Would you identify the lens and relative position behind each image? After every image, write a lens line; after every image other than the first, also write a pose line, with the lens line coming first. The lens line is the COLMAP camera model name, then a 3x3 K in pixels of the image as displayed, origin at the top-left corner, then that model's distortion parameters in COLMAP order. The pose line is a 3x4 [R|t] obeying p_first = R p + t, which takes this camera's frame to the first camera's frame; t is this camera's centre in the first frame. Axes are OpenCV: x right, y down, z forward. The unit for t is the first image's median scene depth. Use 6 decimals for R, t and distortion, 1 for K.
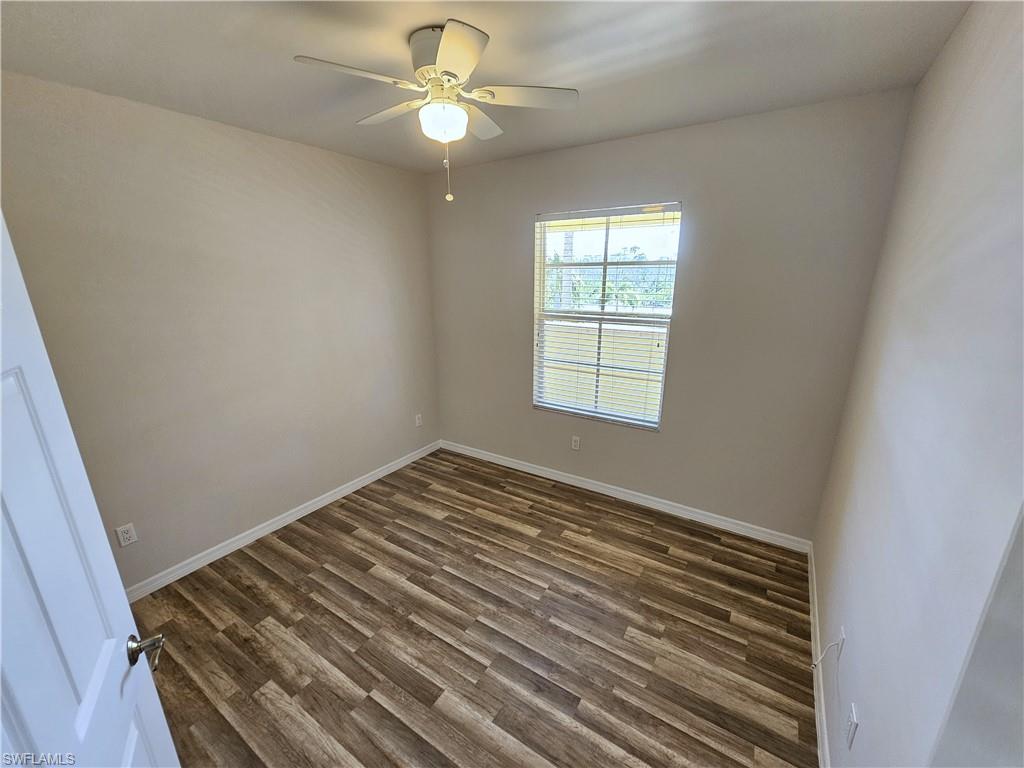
lens RADIAL K [[419.5, 0, 517.3], [0, 419.5, 387.8], [0, 0, 1]] dist [-0.002059, -0.000305]
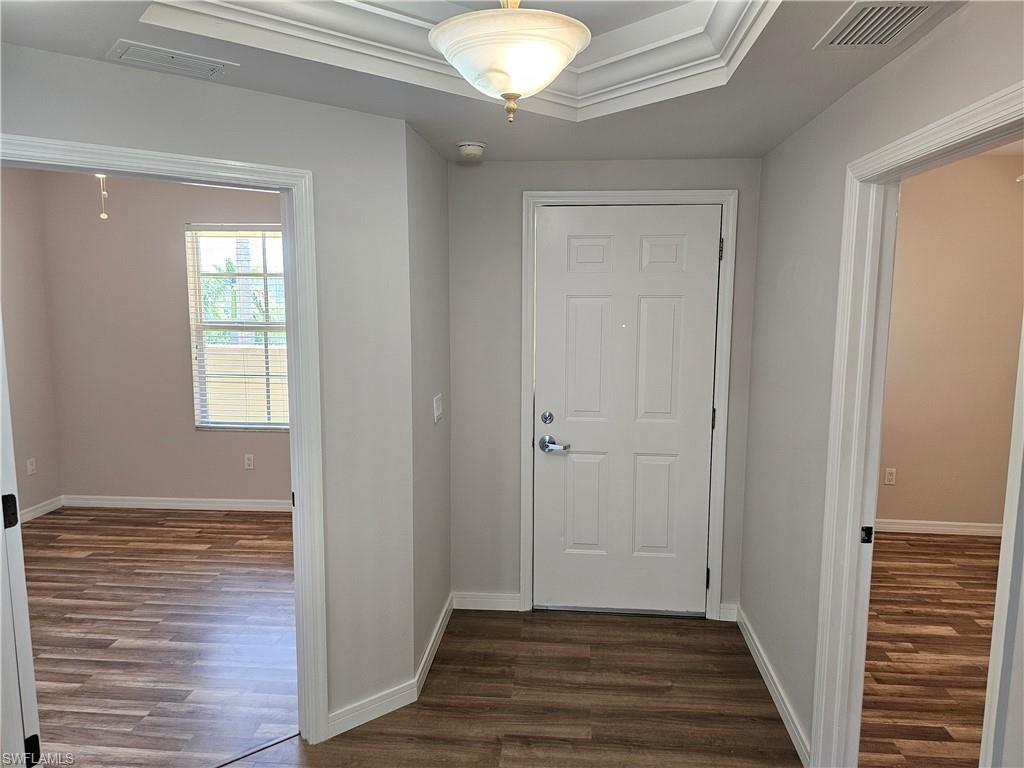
lens RADIAL K [[688.8, 0, 530.7], [0, 688.8, 374.9], [0, 0, 1]] dist [0.052659, -0.047429]
pose [[0.882511, -0.049528, 0.467677, -0.024122], [0.117840, 0.986004, -0.117944, 0.235374], [-0.455290, 0.159198, 0.875995, -0.785018]]
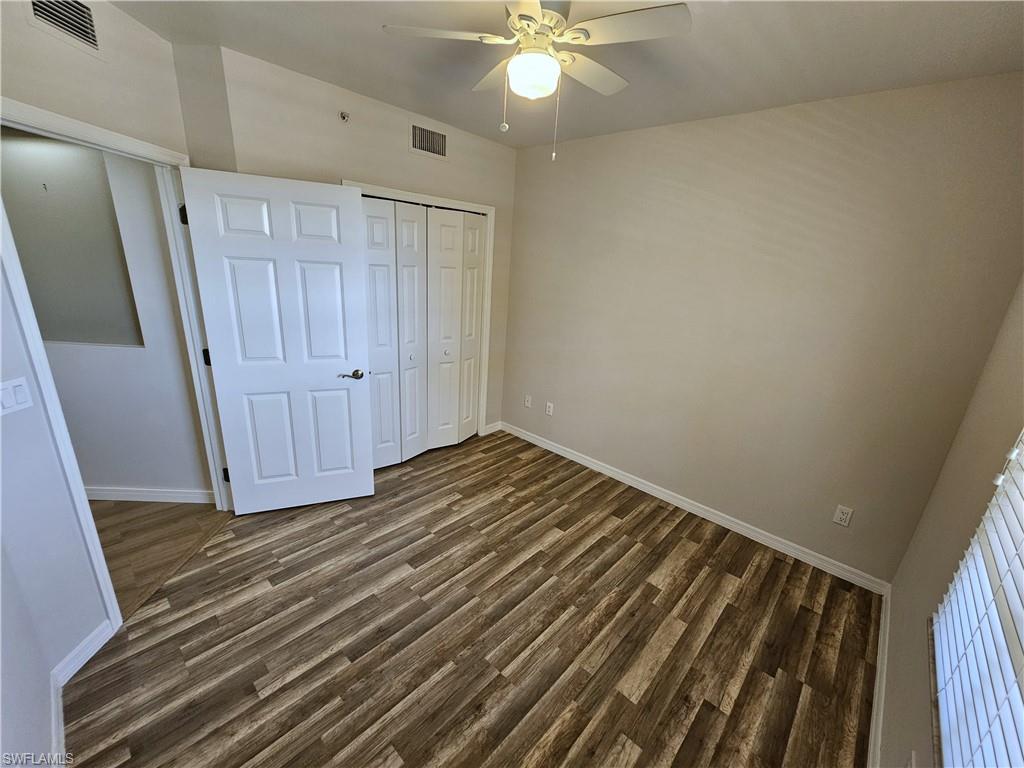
lens RADIAL K [[419.5, 0, 511.0], [0, 419.5, 384.6], [0, 0, 1]] dist [-0.002059, -0.000305]
pose [[-0.187666, 0.280485, -0.941334, 0.519841], [-0.320961, 0.888241, 0.328652, -0.191326], [0.928313, 0.363808, -0.076667, 0.733575]]
